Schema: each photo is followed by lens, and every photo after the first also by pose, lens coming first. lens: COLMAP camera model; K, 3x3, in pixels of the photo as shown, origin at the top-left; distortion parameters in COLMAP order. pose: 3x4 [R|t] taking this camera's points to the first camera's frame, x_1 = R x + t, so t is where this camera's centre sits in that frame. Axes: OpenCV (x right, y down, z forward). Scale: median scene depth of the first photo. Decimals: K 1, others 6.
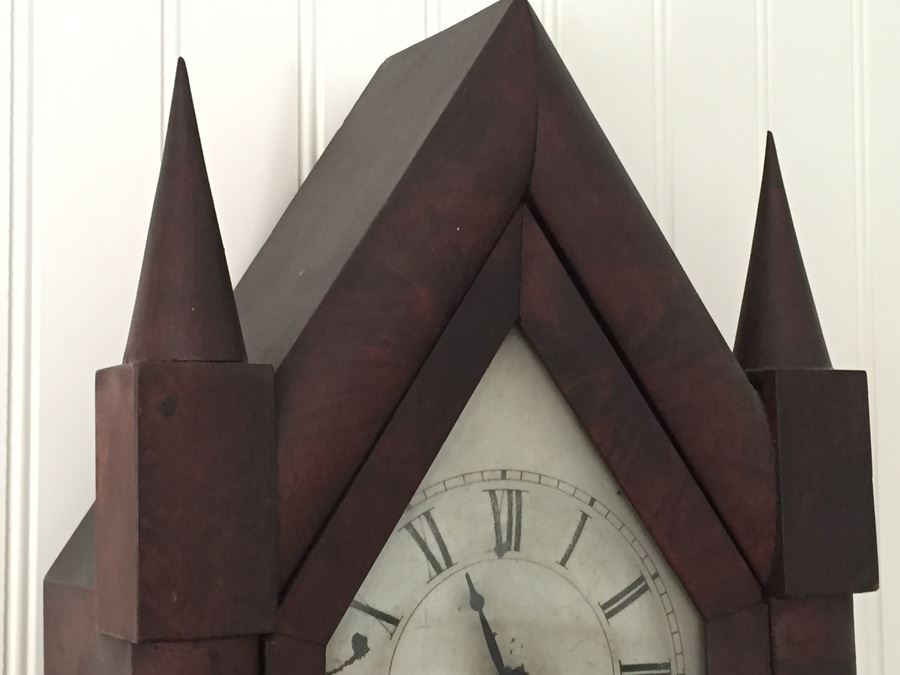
lens RADIAL K [[1642.0, 0, 437.4], [0, 1642.0, 324.8], [0, 0, 1]] dist [0.067053, 0.000000]
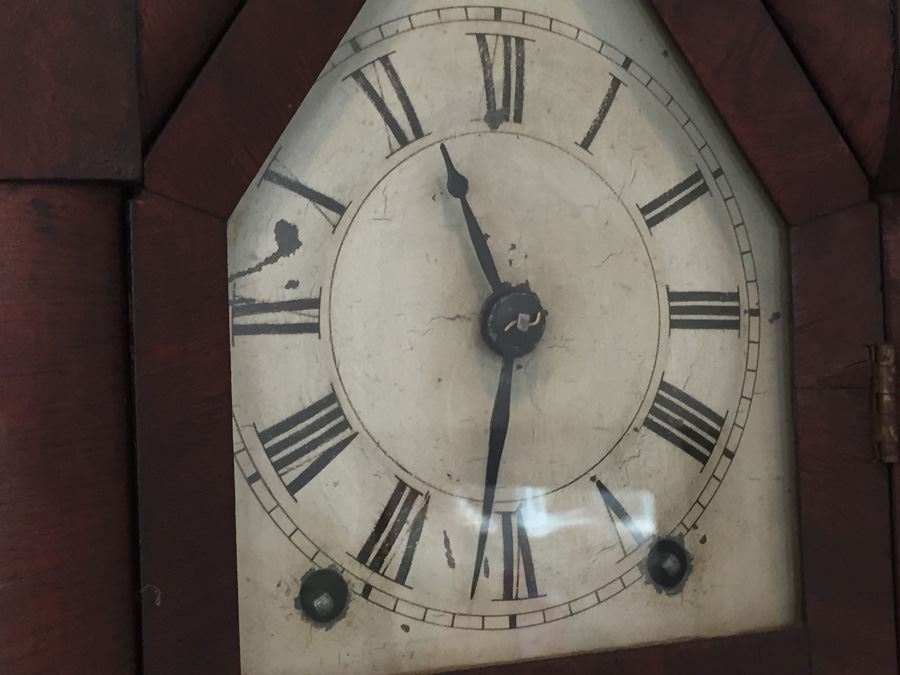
lens RADIAL K [[1642.0, 0, 441.8], [0, 1642.0, 342.7], [0, 0, 1]] dist [0.067053, 0.000000]
pose [[0.998650, -0.015304, -0.049640, 0.049097], [0.019085, 0.996877, 0.076627, 0.176050], [0.048312, -0.077471, 0.995823, 0.289209]]
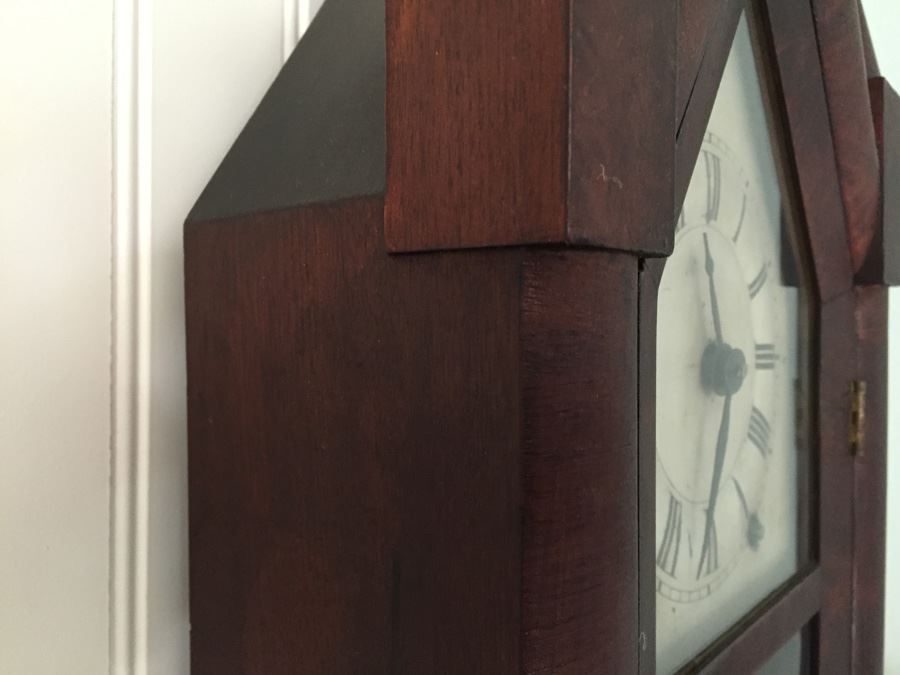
lens RADIAL K [[791.5, 0, 442.3], [0, 791.5, 343.4], [0, 0, 1]] dist [0.093561, -0.169704]
pose [[0.918000, 0.006215, 0.396531, -0.278626], [-0.051161, 0.993378, 0.102874, 0.167939], [-0.393266, -0.114726, 0.912239, 0.629599]]
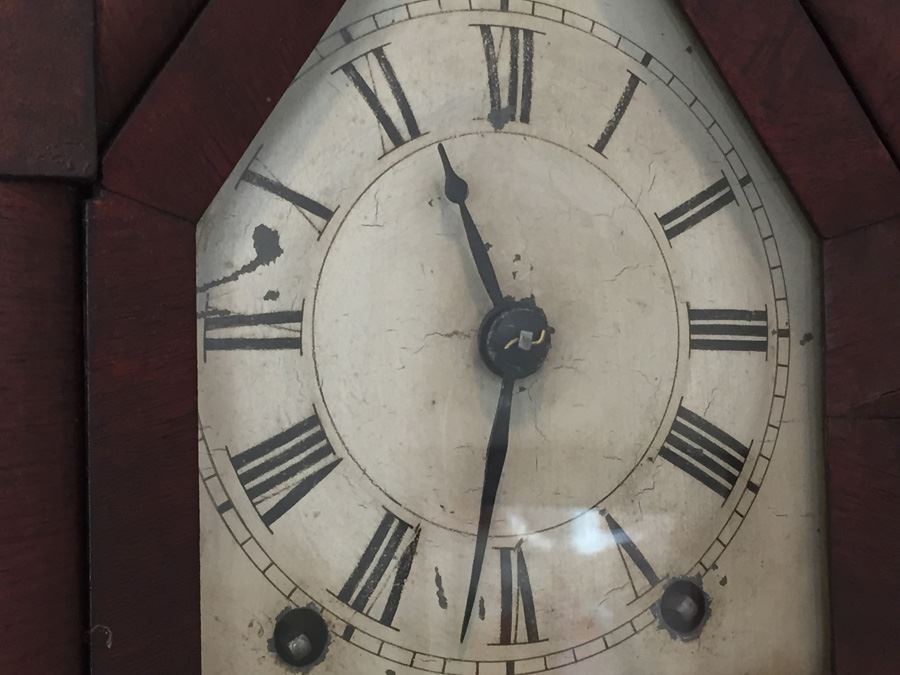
lens RADIAL K [[1642.0, 0, 439.4], [0, 1642.0, 339.6], [0, 0, 1]] dist [0.067053, 0.000000]
pose [[0.996625, -0.000497, -0.082086, 0.067495], [0.006014, 0.997736, 0.066978, 0.178268], [0.081867, -0.067245, 0.994372, 0.348630]]
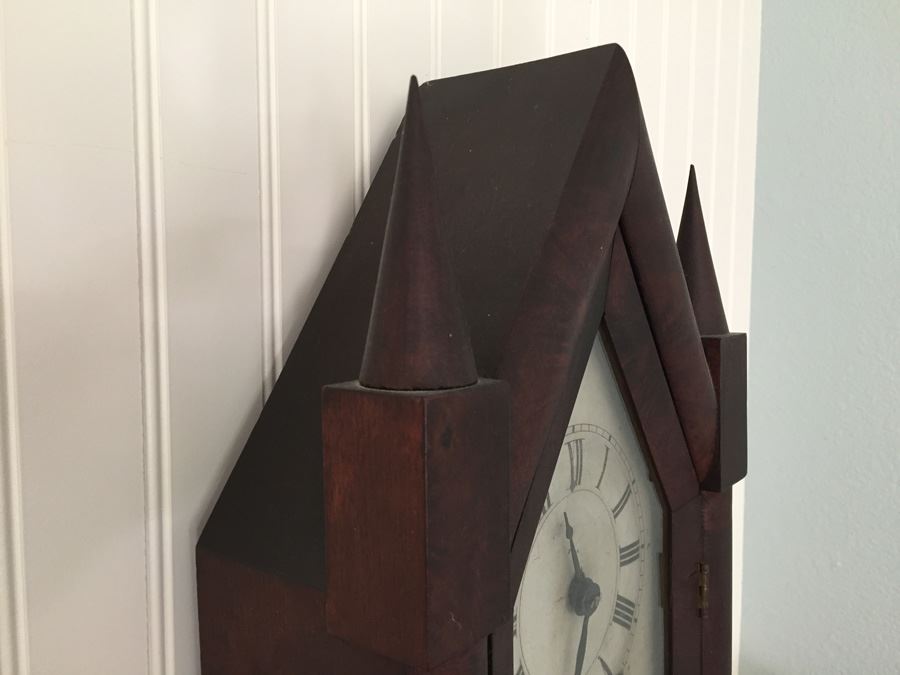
lens RADIAL K [[791.5, 0, 451.7], [0, 791.5, 333.2], [0, 0, 1]] dist [0.093561, -0.169704]
pose [[0.910482, -0.023006, 0.412908, -0.305687], [-0.040616, 0.988650, 0.144645, -0.071150], [-0.411549, -0.148467, 0.899213, 0.482325]]
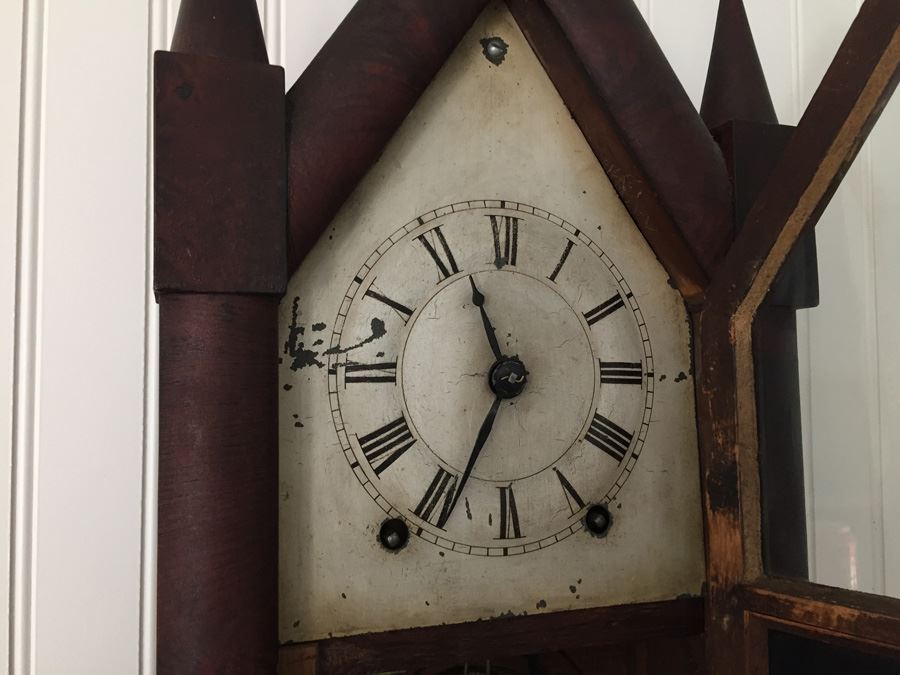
lens RADIAL K [[791.5, 0, 445.8], [0, 791.5, 339.7], [0, 0, 1]] dist [0.093561, -0.169704]
pose [[0.991057, -0.002488, -0.133414, 0.077268], [0.005577, 0.999725, 0.022784, 0.179181], [0.133321, -0.023325, 0.990798, 0.394895]]
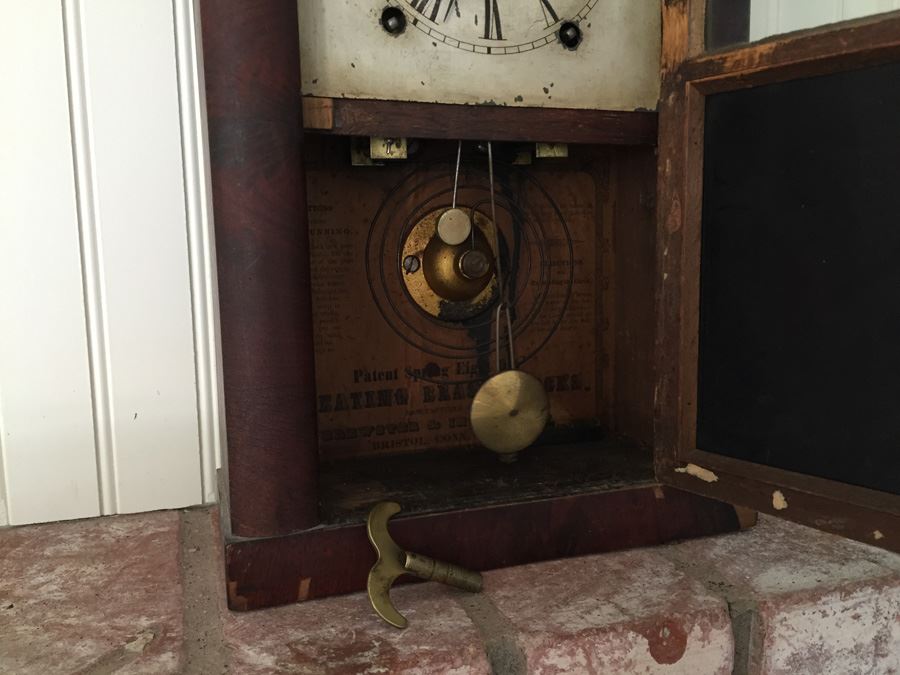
lens RADIAL K [[791.5, 0, 443.6], [0, 791.5, 337.8], [0, 0, 1]] dist [0.093561, -0.169704]
pose [[0.989358, 0.018010, -0.144383, 0.107353], [0.011874, 0.979006, 0.203483, 0.447548], [0.145017, -0.203032, 0.968374, 0.253124]]
